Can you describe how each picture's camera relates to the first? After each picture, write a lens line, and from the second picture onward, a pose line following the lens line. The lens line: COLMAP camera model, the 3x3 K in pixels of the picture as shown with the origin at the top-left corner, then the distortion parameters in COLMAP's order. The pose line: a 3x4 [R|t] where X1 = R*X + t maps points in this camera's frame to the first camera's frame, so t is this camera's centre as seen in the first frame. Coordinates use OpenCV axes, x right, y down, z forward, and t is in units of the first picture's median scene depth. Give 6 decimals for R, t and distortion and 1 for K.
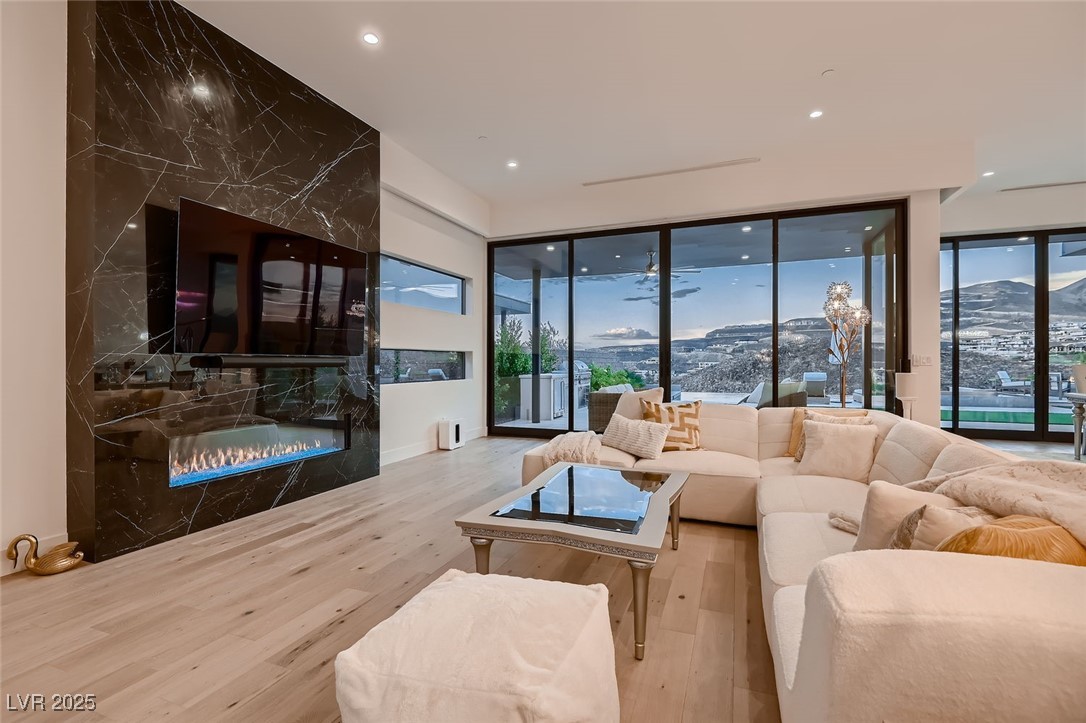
lens RADIAL K [[501.2, 0, 539.4], [0, 501.2, 360.8], [0, 0, 1]] dist [-0.002909, -0.000432]
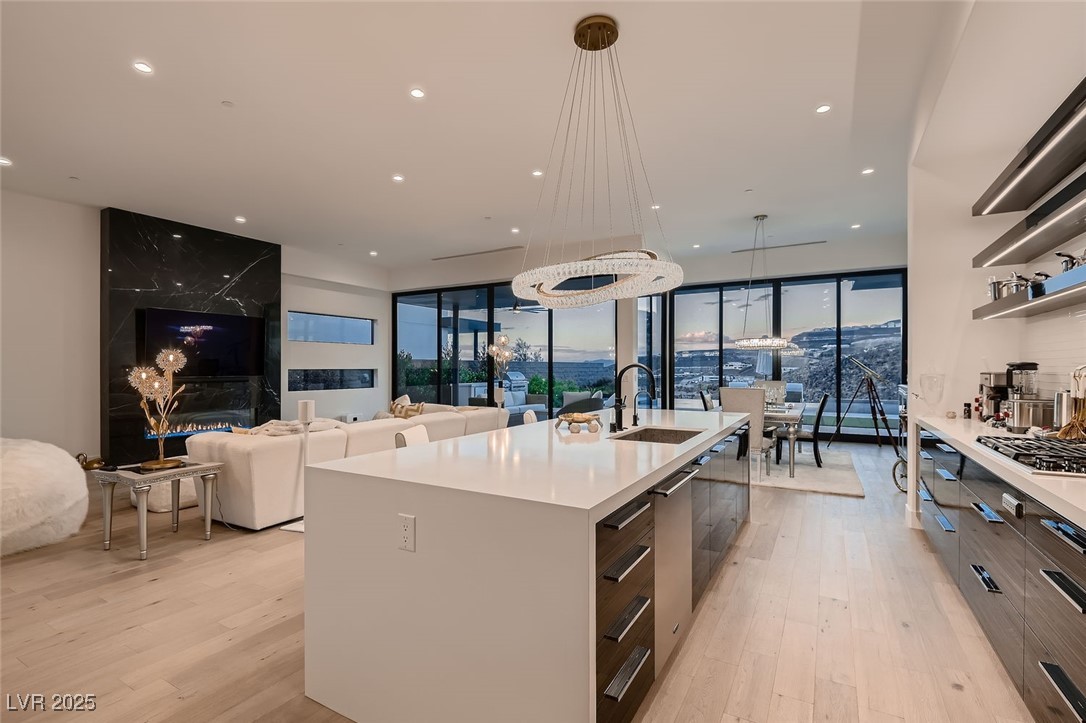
lens RADIAL K [[501.2, 0, 541.4], [0, 501.2, 367.1], [0, 0, 1]] dist [-0.002909, -0.000432]
pose [[0.990923, -0.000376, -0.134429, 0.766528], [0.000580, 0.999999, 0.001477, -0.036353], [0.134428, -0.001542, 0.990922, -0.562635]]
